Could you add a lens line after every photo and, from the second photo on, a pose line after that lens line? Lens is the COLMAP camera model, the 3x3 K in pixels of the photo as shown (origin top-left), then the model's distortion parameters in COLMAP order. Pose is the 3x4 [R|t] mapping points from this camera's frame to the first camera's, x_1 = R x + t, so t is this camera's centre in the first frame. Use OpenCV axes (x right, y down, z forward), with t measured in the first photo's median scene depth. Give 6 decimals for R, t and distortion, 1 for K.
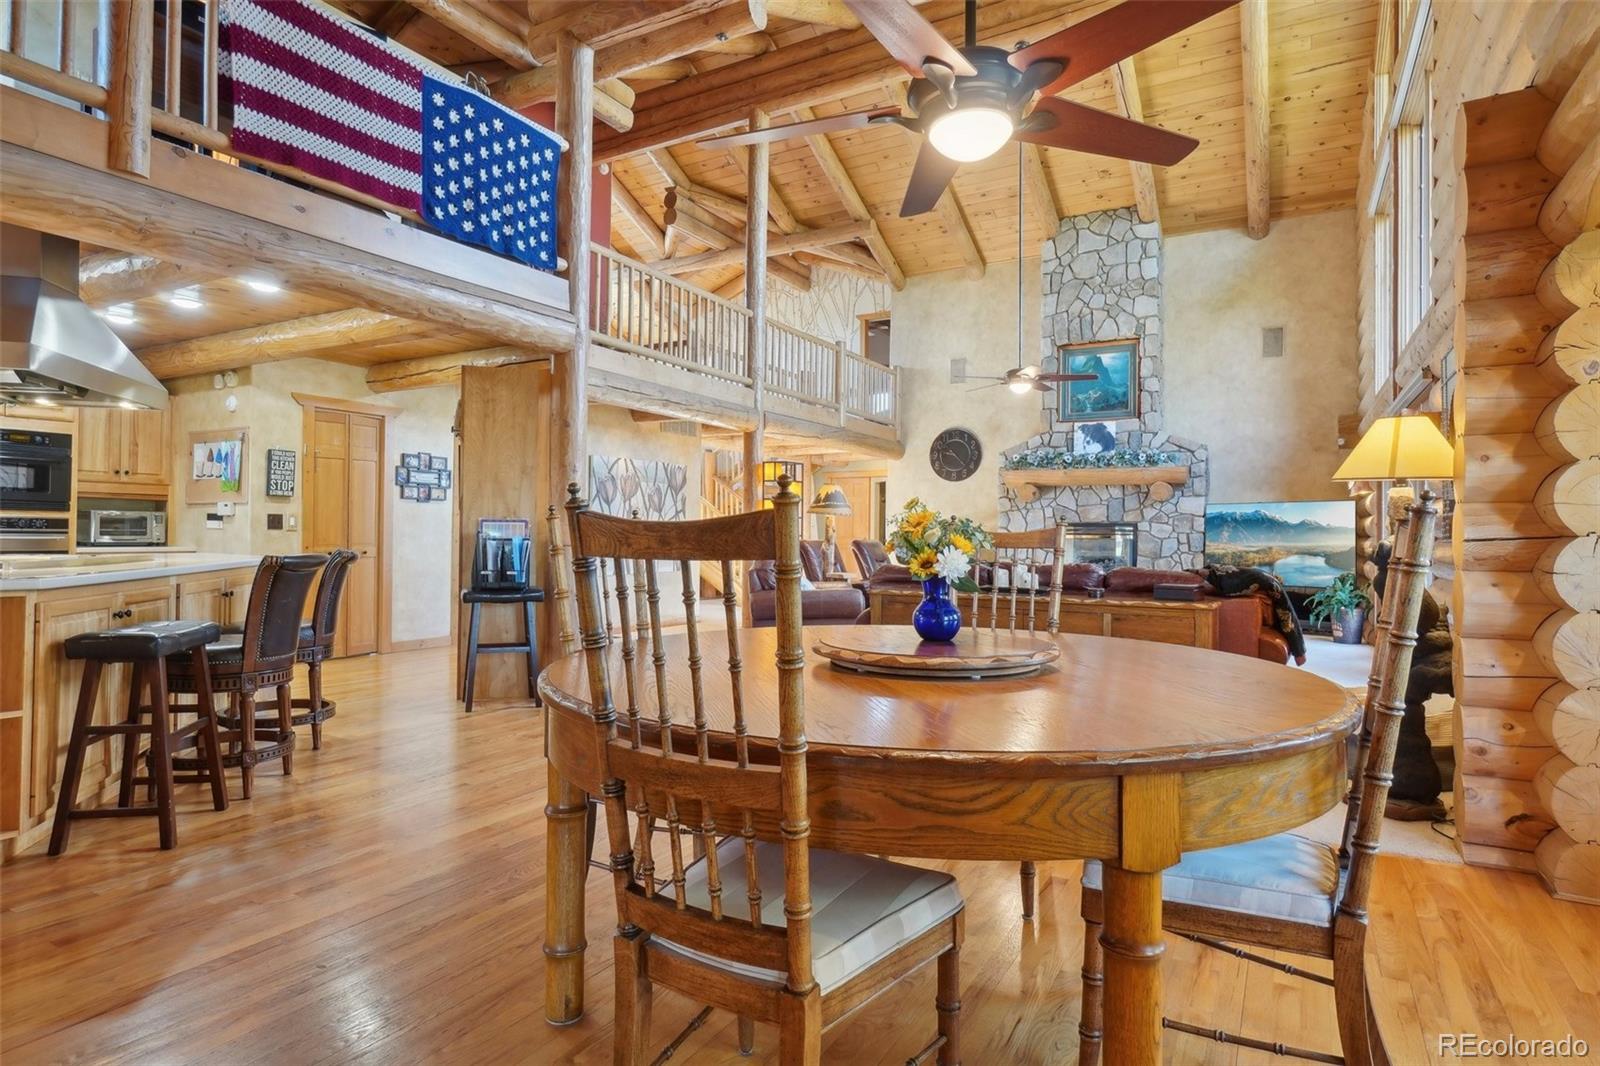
lens RADIAL K [[876.1, 0, 788.5], [0, 876.1, 530.6], [0, 0, 1]] dist [-0.002294, -0.001292]
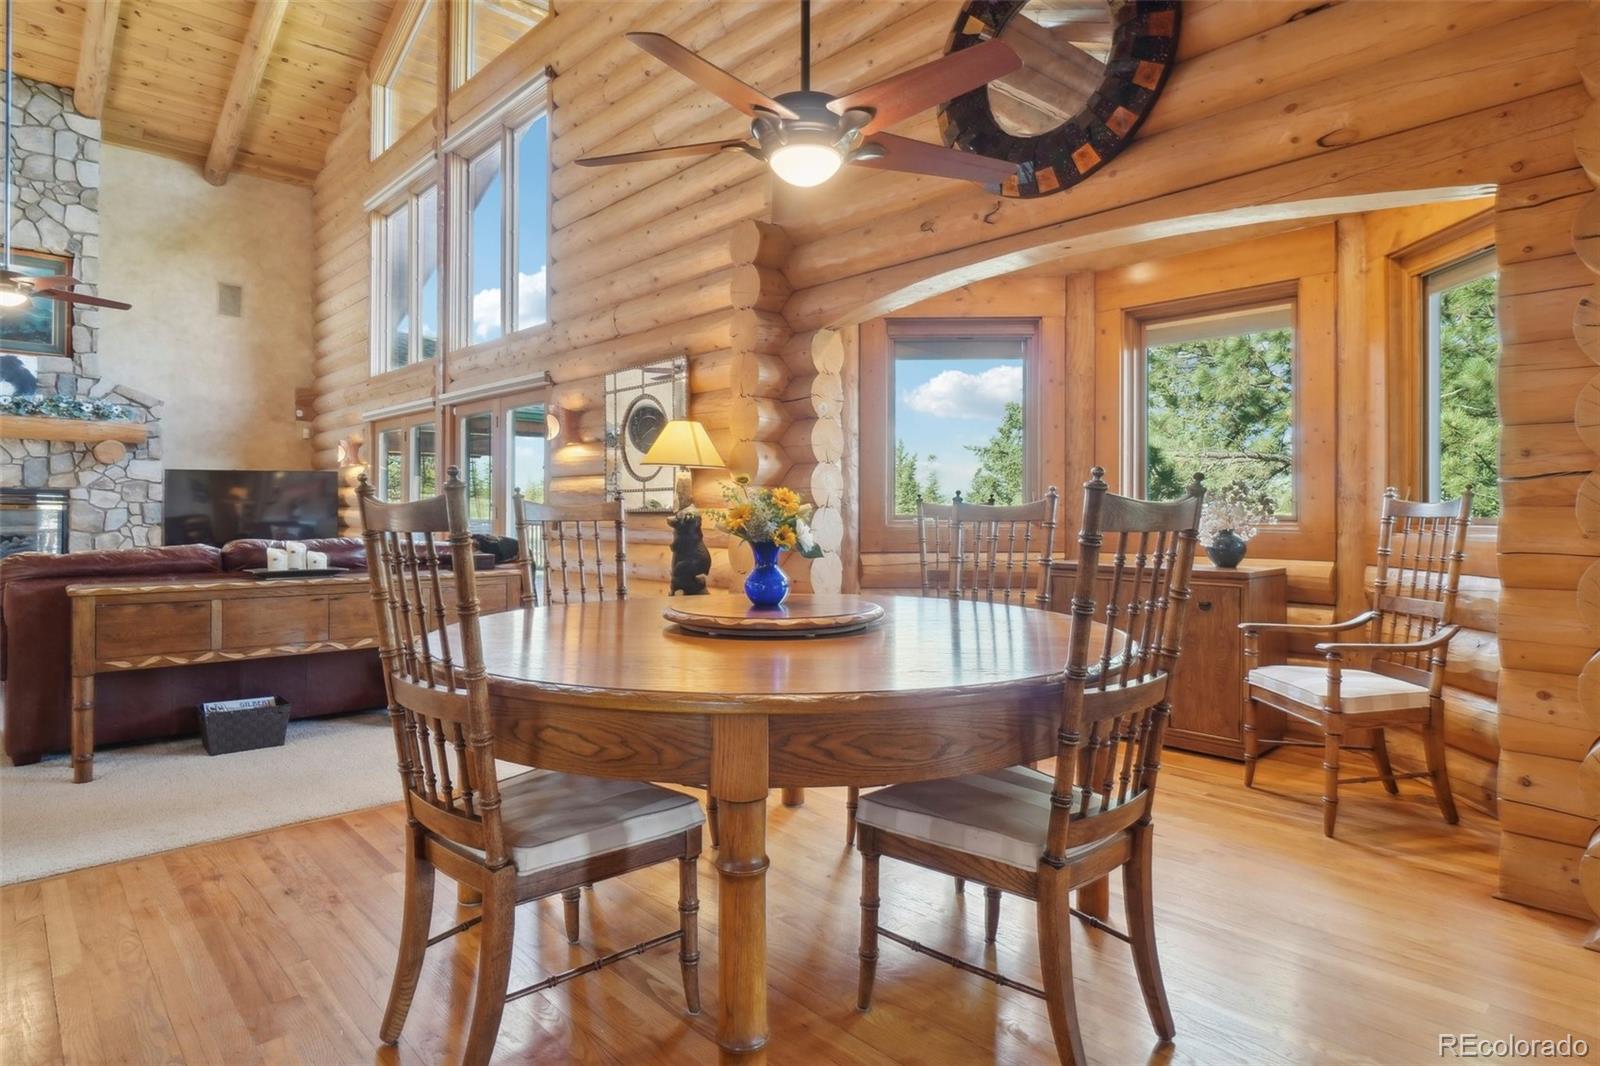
lens RADIAL K [[876.1, 0, 818.5], [0, 876.1, 512.1], [0, 0, 1]] dist [-0.002294, -0.001292]
pose [[0.270960, -0.008695, 0.962551, -0.183592], [-0.005847, 0.999926, 0.010679, -0.000460], [-0.962573, -0.008522, 0.270889, 0.130881]]
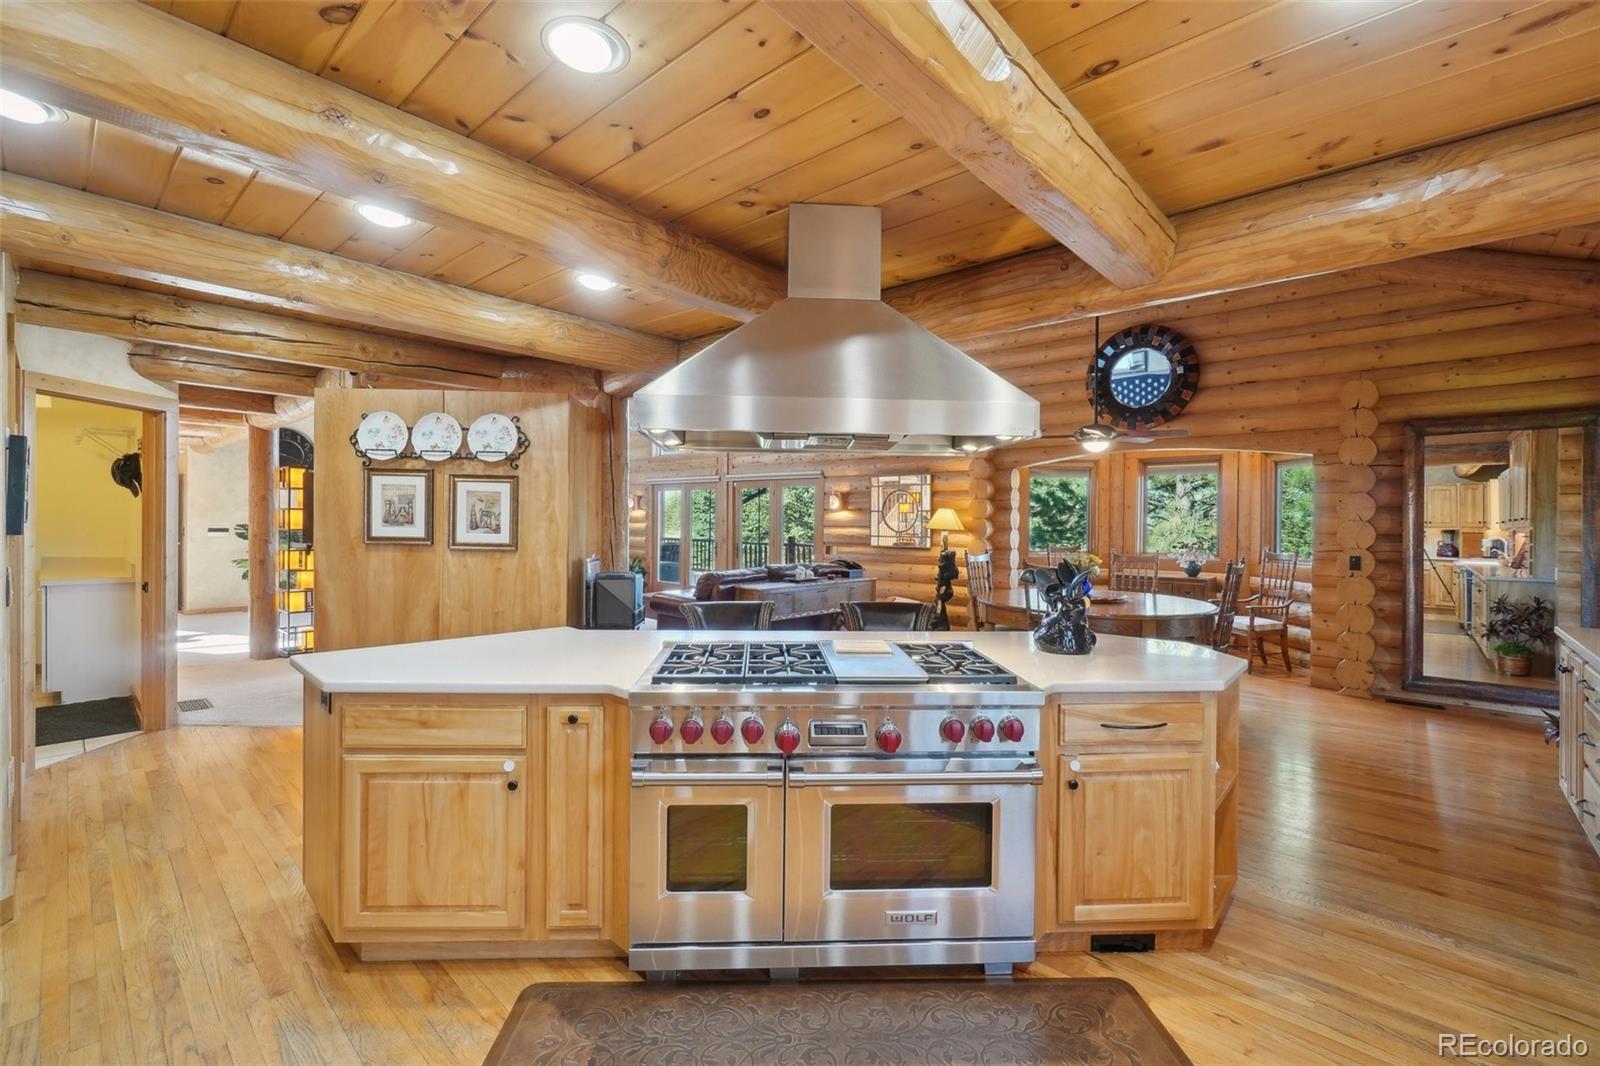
lens RADIAL K [[696.2, 0, 795.9], [0, 696.2, 528.3], [0, 0, 1]] dist [-0.001447, 0.000677]
pose [[0.207411, -0.015850, 0.978126, -0.546834], [-0.015304, 0.999694, 0.019445, -0.030367], [-0.978134, -0.019003, 0.207105, 0.311192]]
